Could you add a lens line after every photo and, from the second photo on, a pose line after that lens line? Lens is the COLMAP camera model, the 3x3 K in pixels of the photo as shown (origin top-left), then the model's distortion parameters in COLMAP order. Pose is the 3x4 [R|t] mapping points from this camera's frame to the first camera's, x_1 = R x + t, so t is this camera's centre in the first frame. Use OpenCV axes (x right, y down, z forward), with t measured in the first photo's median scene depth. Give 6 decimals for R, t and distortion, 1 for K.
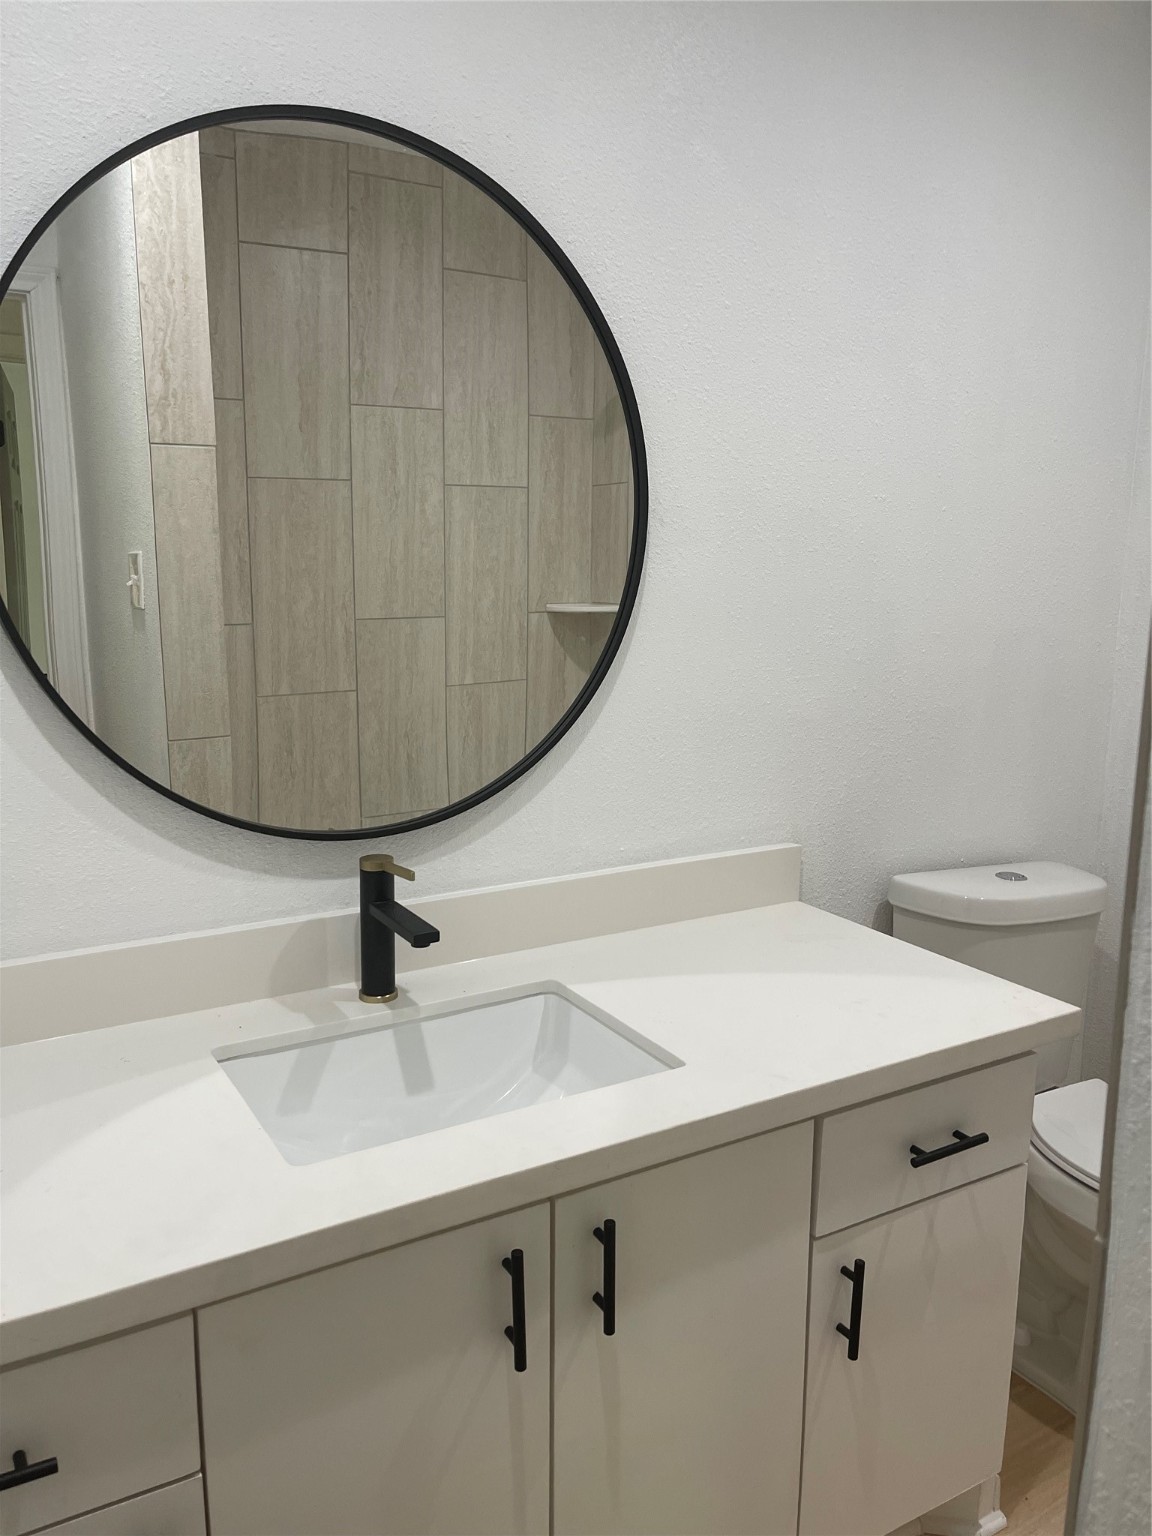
lens RADIAL K [[1177.7, 0, 576.2], [0, 1177.7, 777.6], [0, 0, 1]] dist [0.083623, -0.120788]
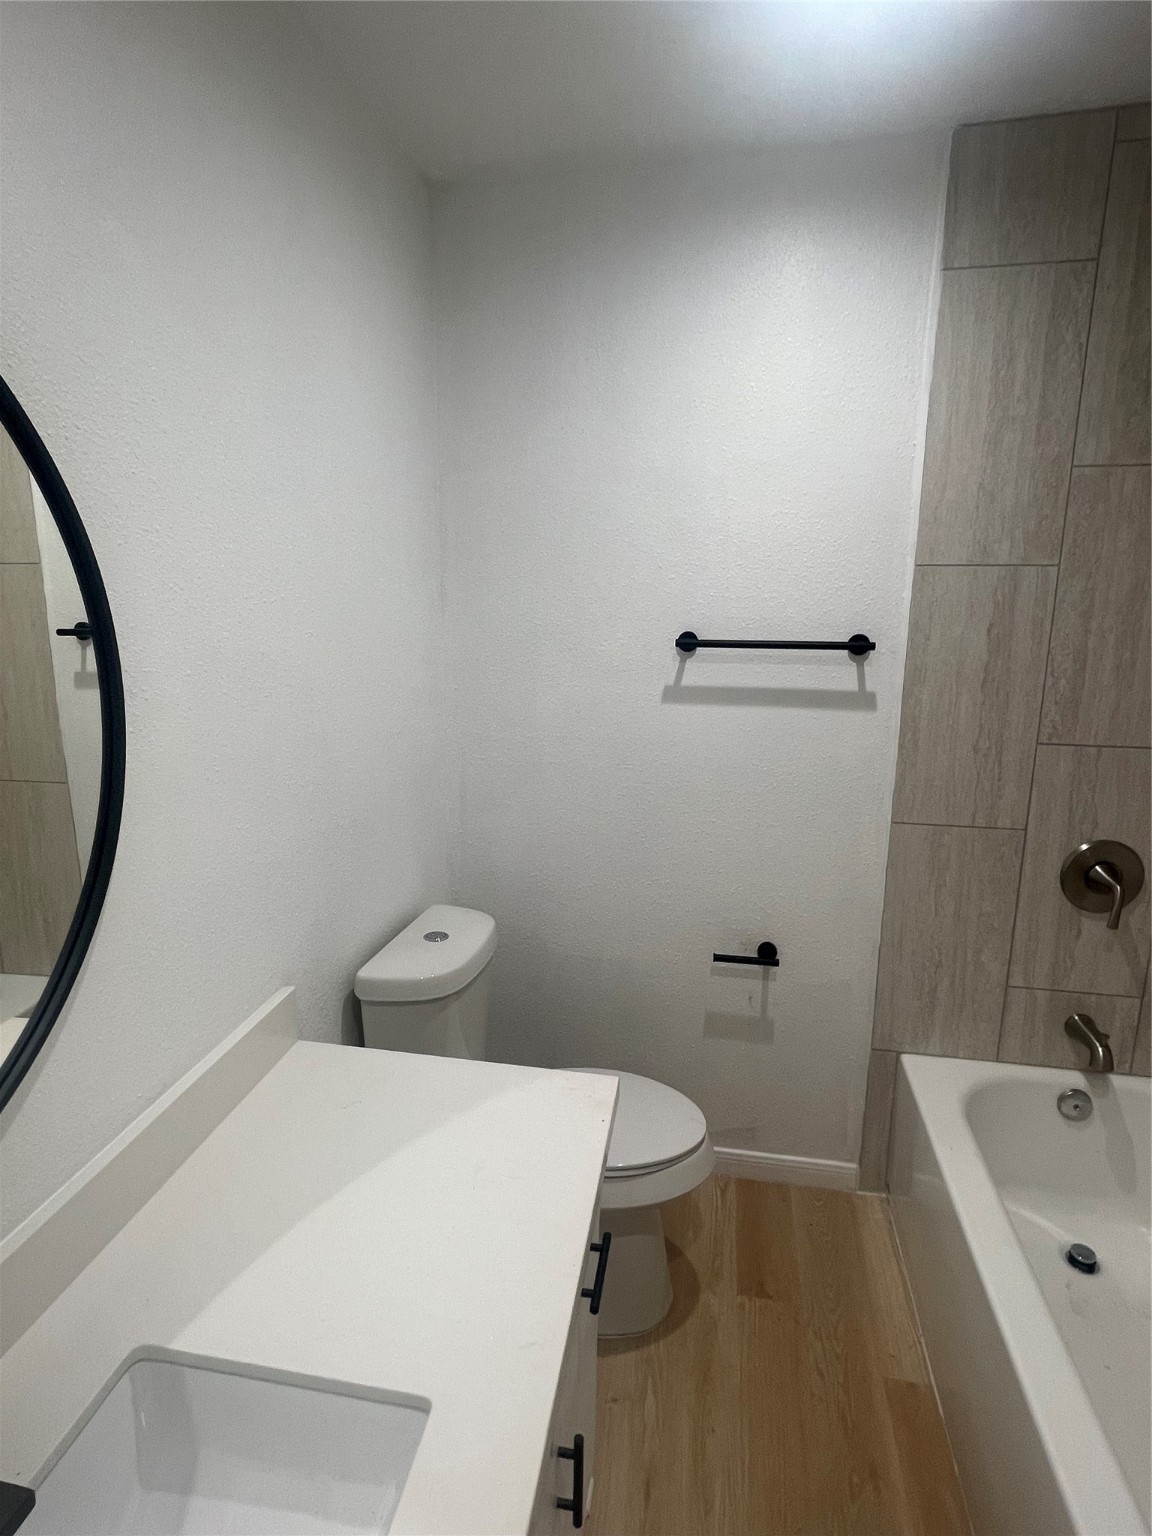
lens RADIAL K [[833.0, 0, 566.0], [0, 833.0, 766.0], [0, 0, 1]] dist [-0.004919, -0.001258]
pose [[0.654256, -0.167548, 0.737480, -0.136706], [0.142636, 0.984987, 0.097240, -0.157076], [-0.742700, 0.041571, 0.668332, 0.392758]]
